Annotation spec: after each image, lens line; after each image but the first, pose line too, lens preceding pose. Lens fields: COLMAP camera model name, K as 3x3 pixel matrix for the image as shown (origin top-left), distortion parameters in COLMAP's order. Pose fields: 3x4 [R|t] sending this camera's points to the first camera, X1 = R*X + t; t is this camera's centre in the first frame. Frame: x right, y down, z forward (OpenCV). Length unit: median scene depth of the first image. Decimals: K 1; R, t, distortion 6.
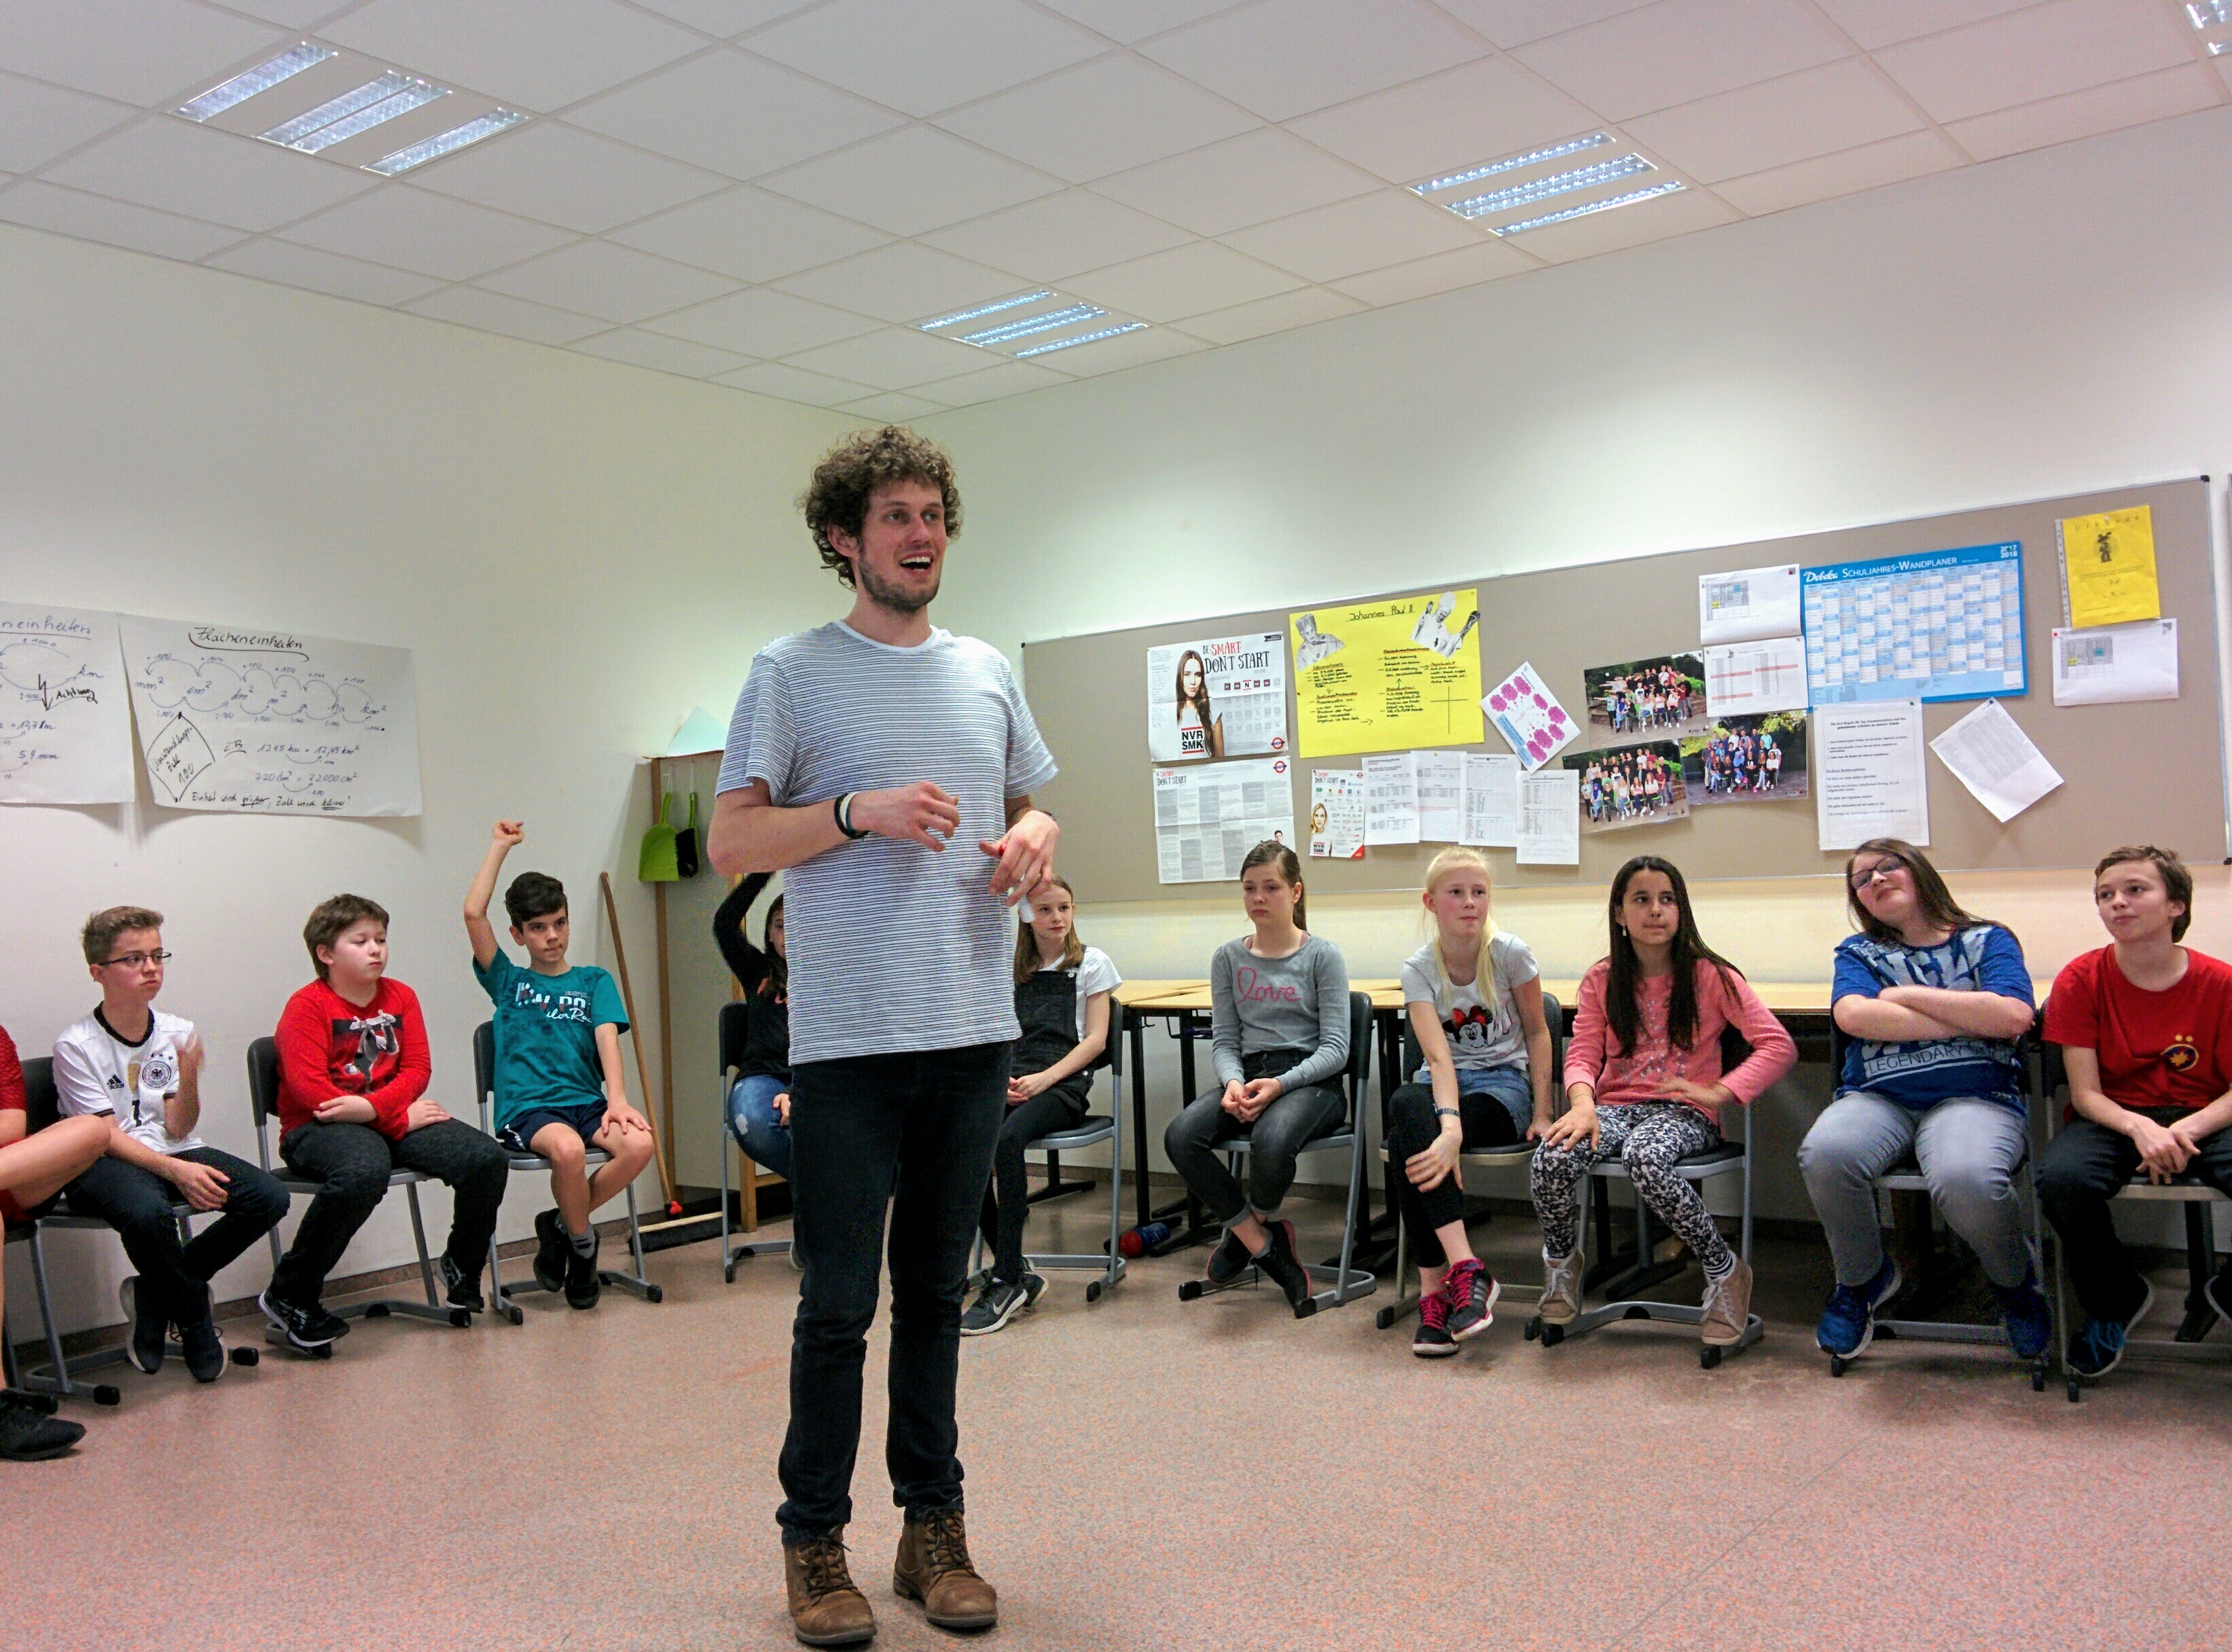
lens RADIAL K [[2053.7, 0, 1117.5], [0, 2053.7, 837.2], [0, 0, 1]] dist [0.025202, 0.000000]
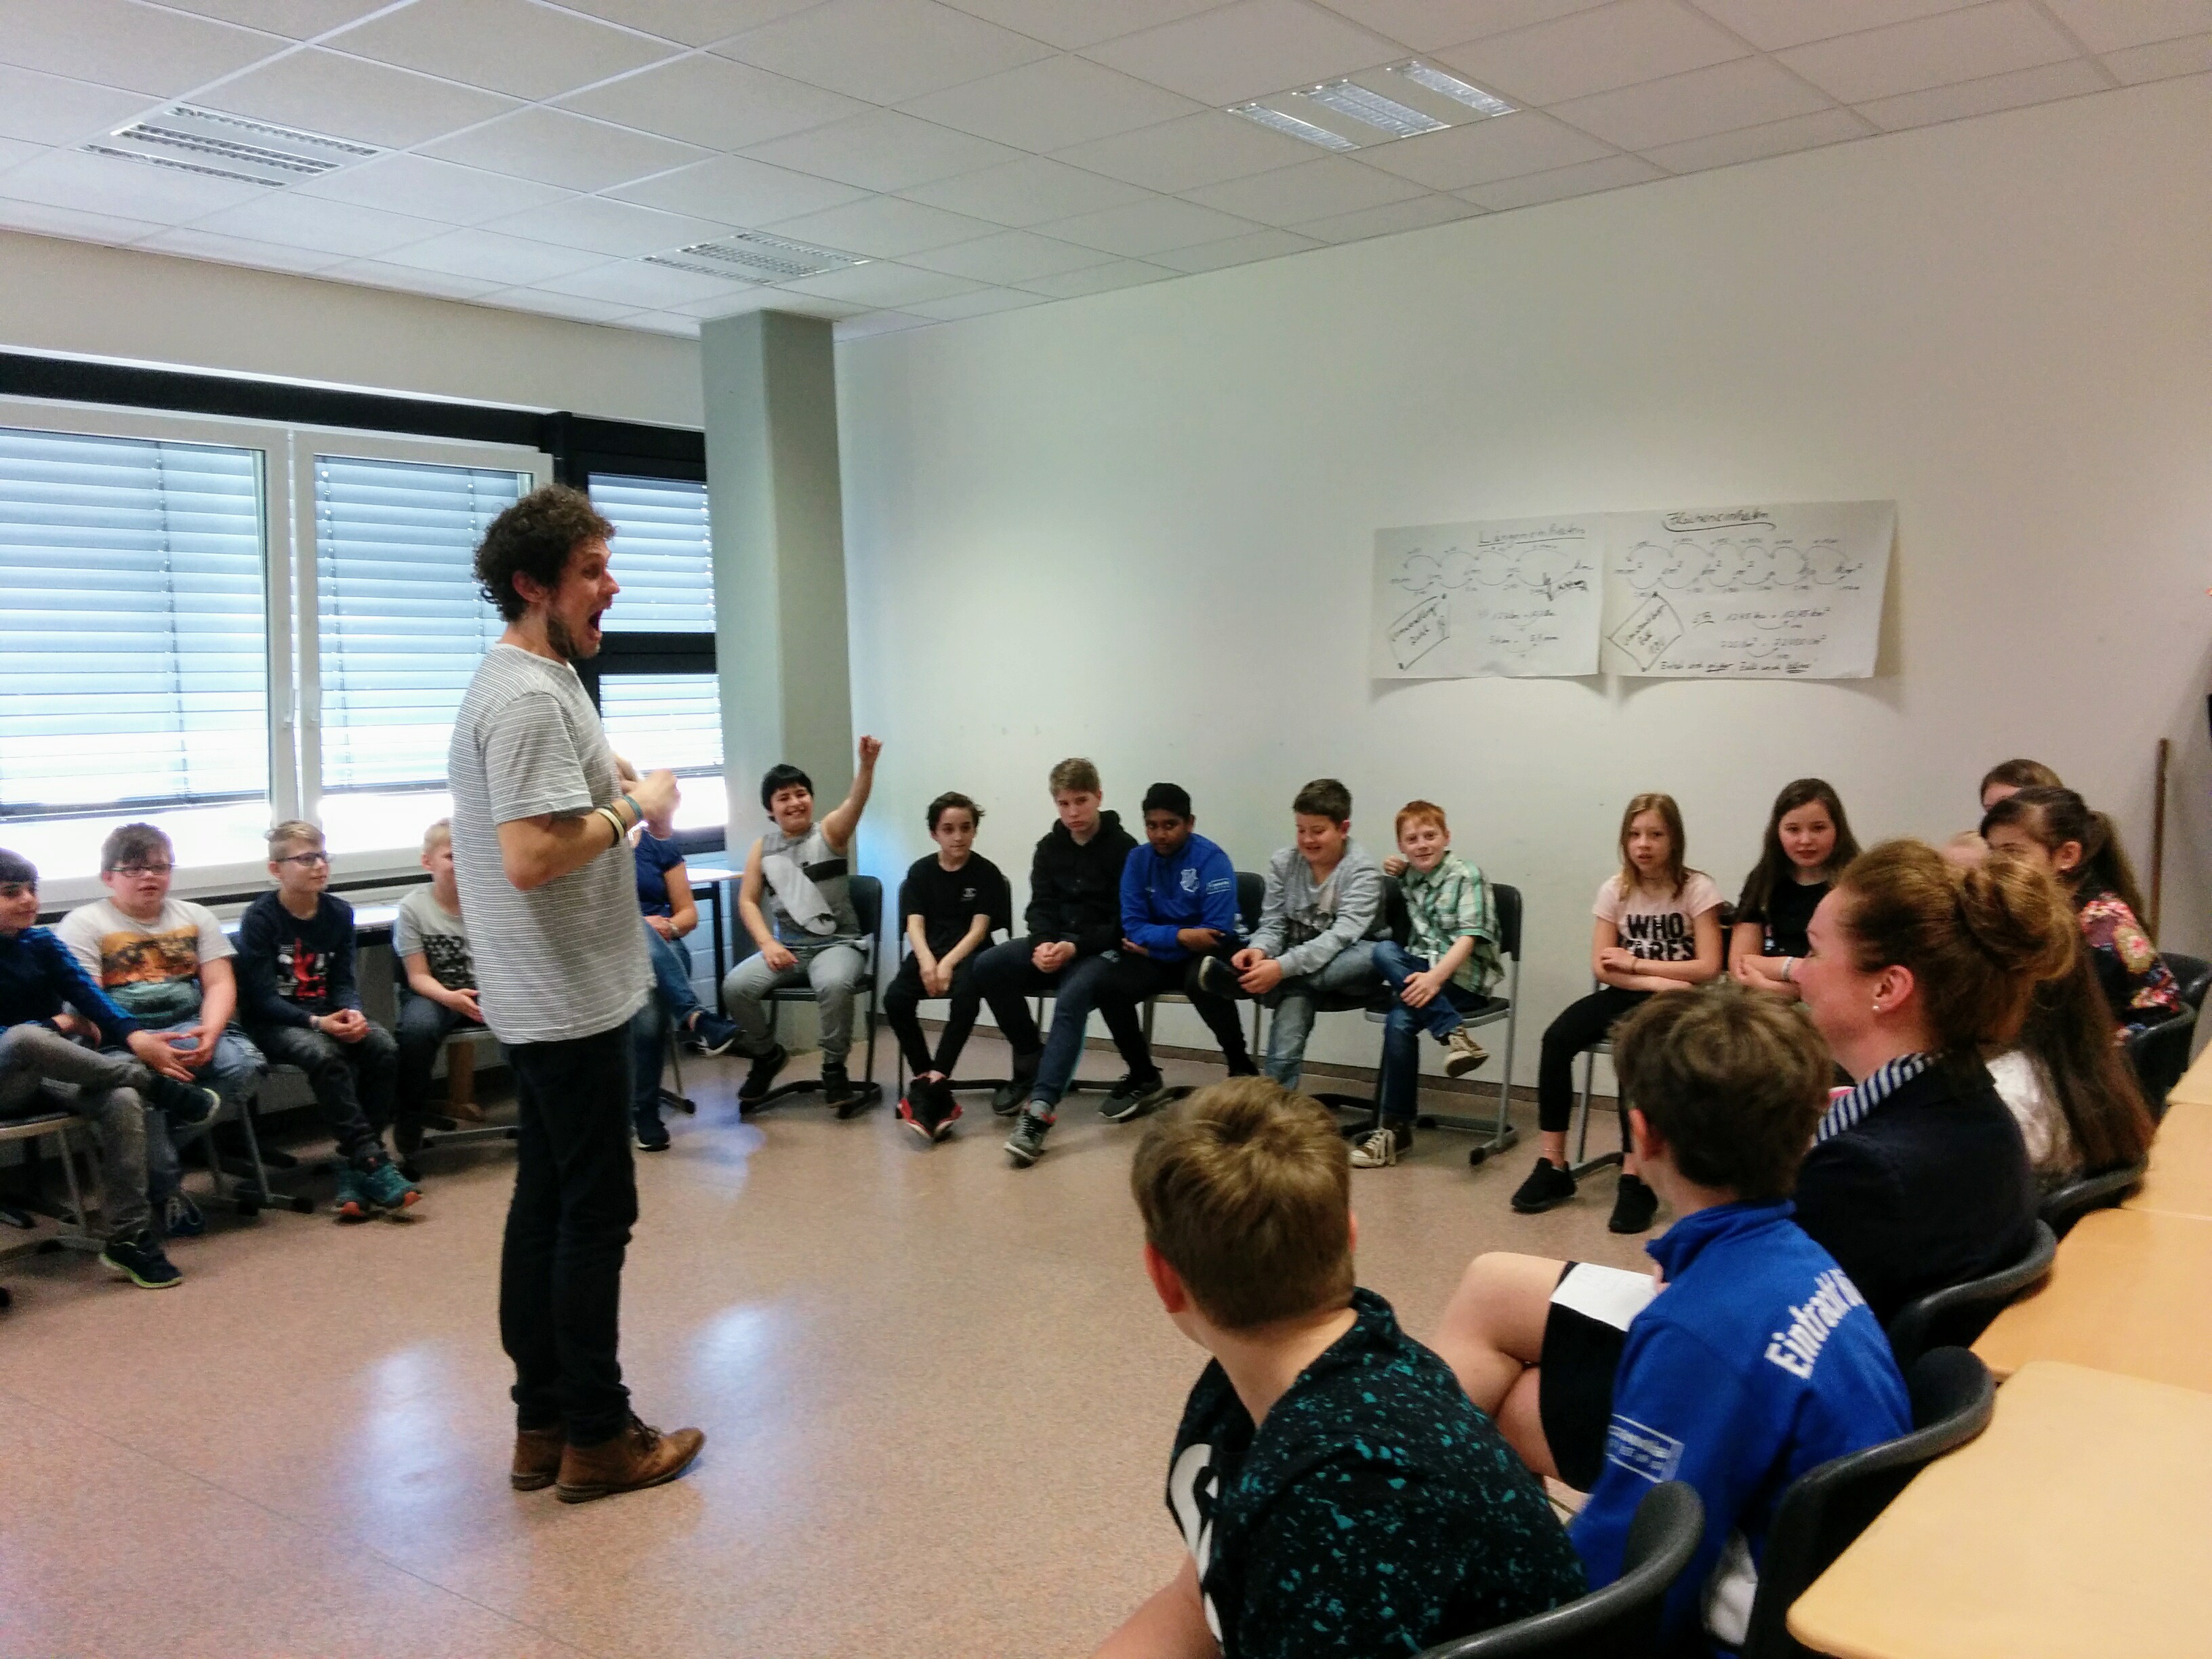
lens RADIAL K [[1928.8, 0, 1108.9], [0, 1928.8, 832.7], [0, 0, 1]] dist [0.000722, 0.001054]
pose [[-0.045315, 0.106292, -0.993302, 0.620557], [0.048371, 0.993390, 0.104095, -0.052681], [0.997801, -0.043330, -0.050157, 0.732191]]
